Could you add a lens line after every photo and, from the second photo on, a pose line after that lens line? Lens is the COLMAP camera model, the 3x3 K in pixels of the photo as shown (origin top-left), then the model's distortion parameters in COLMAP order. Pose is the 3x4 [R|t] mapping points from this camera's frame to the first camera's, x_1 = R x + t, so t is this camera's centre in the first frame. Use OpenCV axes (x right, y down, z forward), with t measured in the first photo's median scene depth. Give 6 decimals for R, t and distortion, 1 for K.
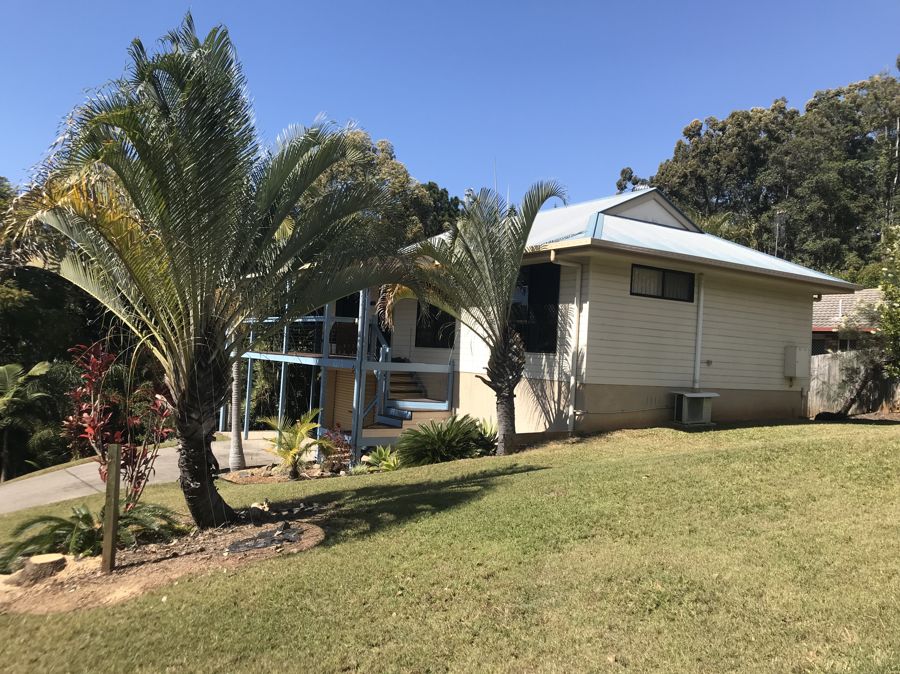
lens RADIAL K [[742.1, 0, 445.9], [0, 742.1, 336.3], [0, 0, 1]] dist [0.008082, -0.008212]
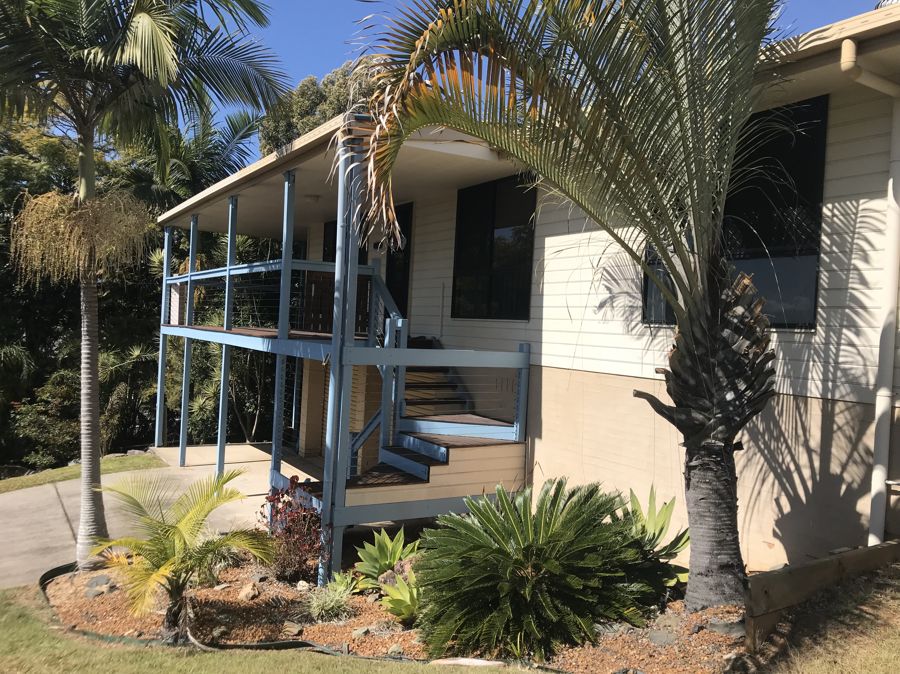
lens RADIAL K [[742.1, 0, 445.9], [0, 742.1, 336.3], [0, 0, 1]] dist [0.008082, -0.008212]
pose [[0.999454, -0.003545, -0.032852, -0.035928], [0.004652, 0.999421, 0.033699, 0.012547], [0.032714, -0.033833, 0.998892, 0.590852]]
